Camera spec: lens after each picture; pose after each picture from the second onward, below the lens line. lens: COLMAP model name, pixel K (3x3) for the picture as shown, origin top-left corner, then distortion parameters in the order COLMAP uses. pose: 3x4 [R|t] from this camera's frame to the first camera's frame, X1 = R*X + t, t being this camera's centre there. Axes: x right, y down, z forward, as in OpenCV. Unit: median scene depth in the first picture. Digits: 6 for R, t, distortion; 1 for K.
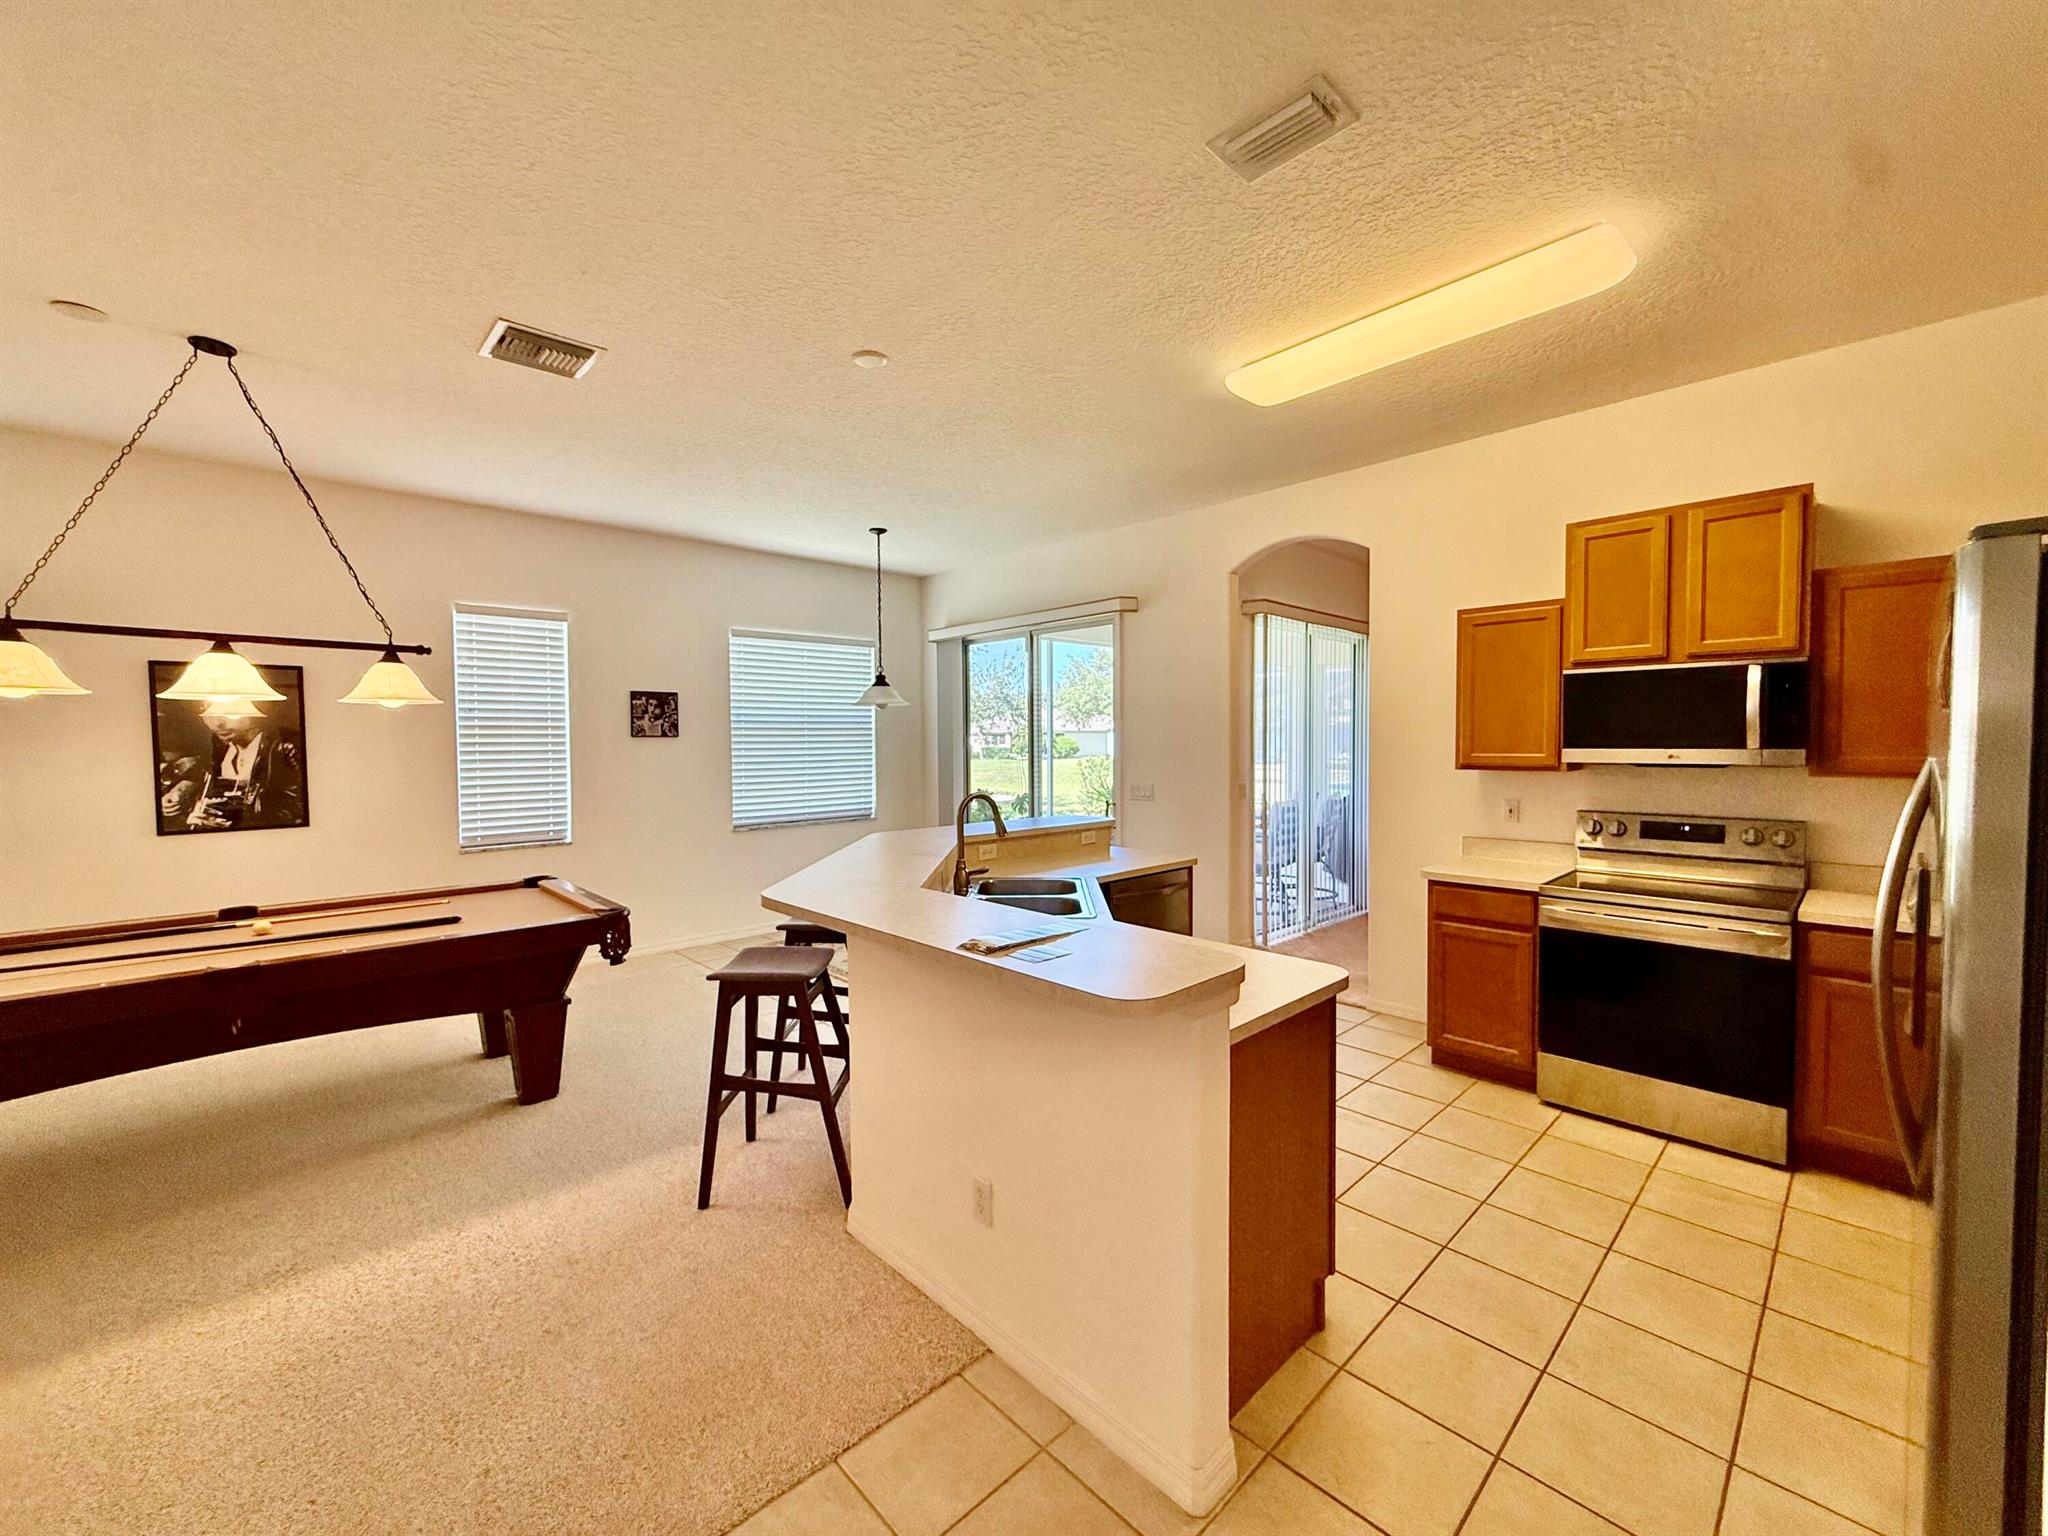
lens RADIAL K [[816.1, 0, 1020.2], [0, 816.1, 765.3], [0, 0, 1]] dist [-0.001148, -0.000222]
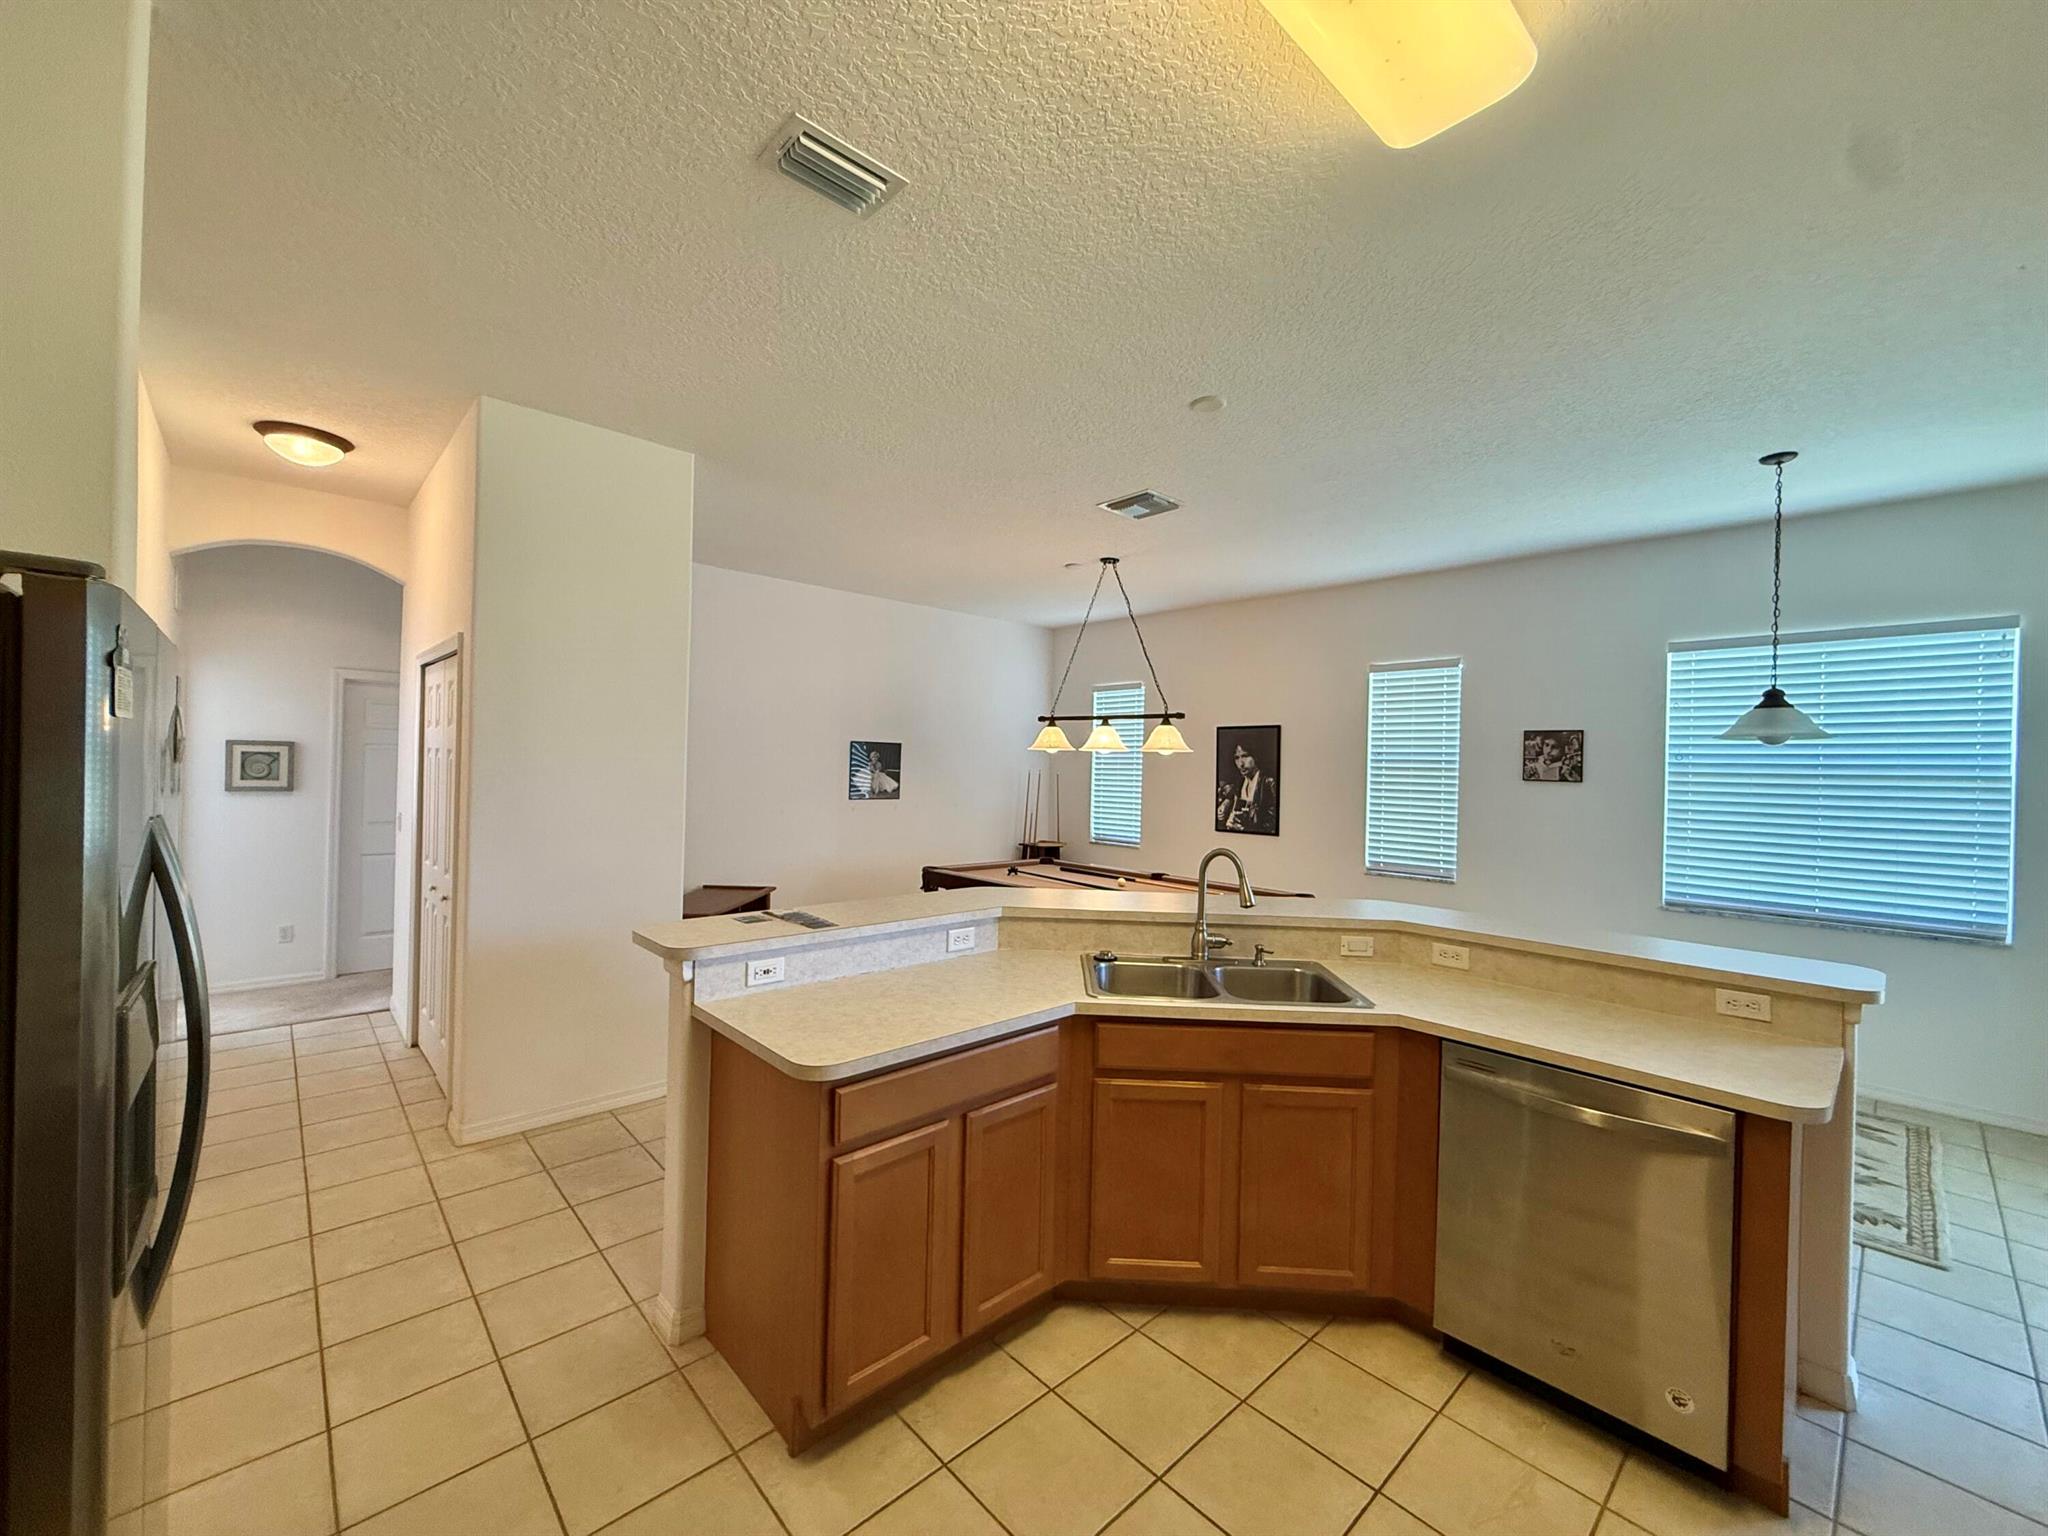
lens RADIAL K [[816.1, 0, 1014.5], [0, 816.1, 768.1], [0, 0, 1]] dist [-0.001148, -0.000222]
pose [[-0.013740, 0.009716, -0.999858, 0.590036], [-0.053273, 0.998525, 0.010435, -0.036443], [0.998485, 0.053409, -0.013202, 0.574758]]
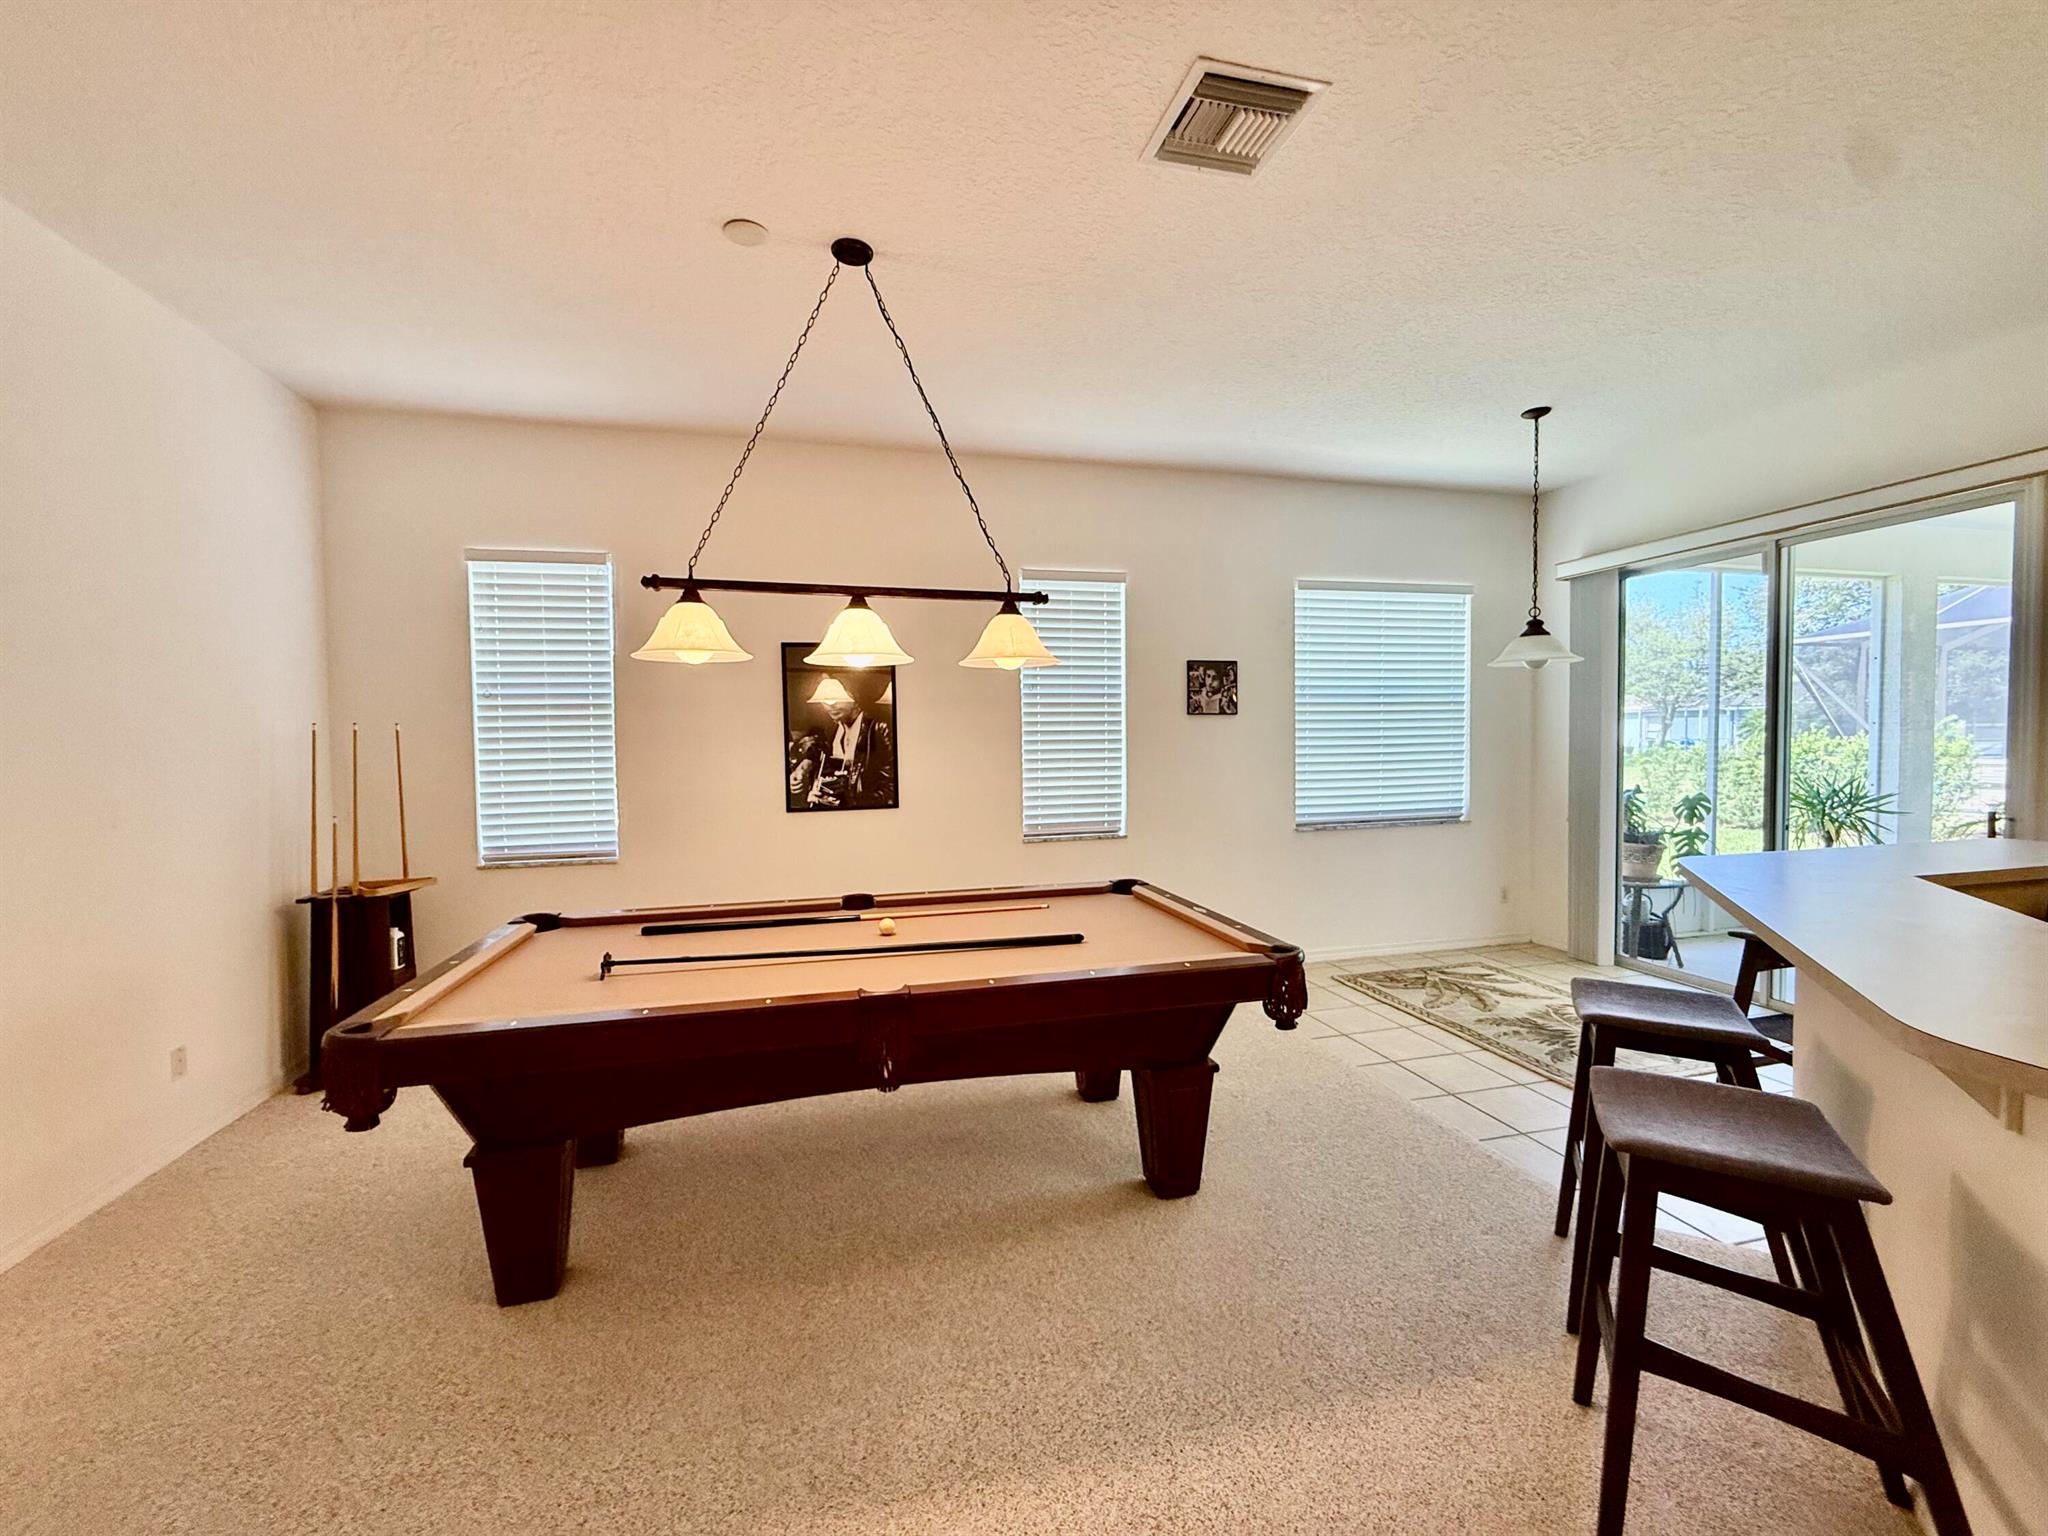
lens RADIAL K [[816.1, 0, 1019.7], [0, 816.1, 762.4], [0, 0, 1]] dist [-0.001148, -0.000222]
pose [[0.873910, 0.010870, -0.485967, -0.283106], [-0.007220, 0.999930, 0.009383, 0.010630], [0.486035, -0.004691, 0.873927, 0.226571]]
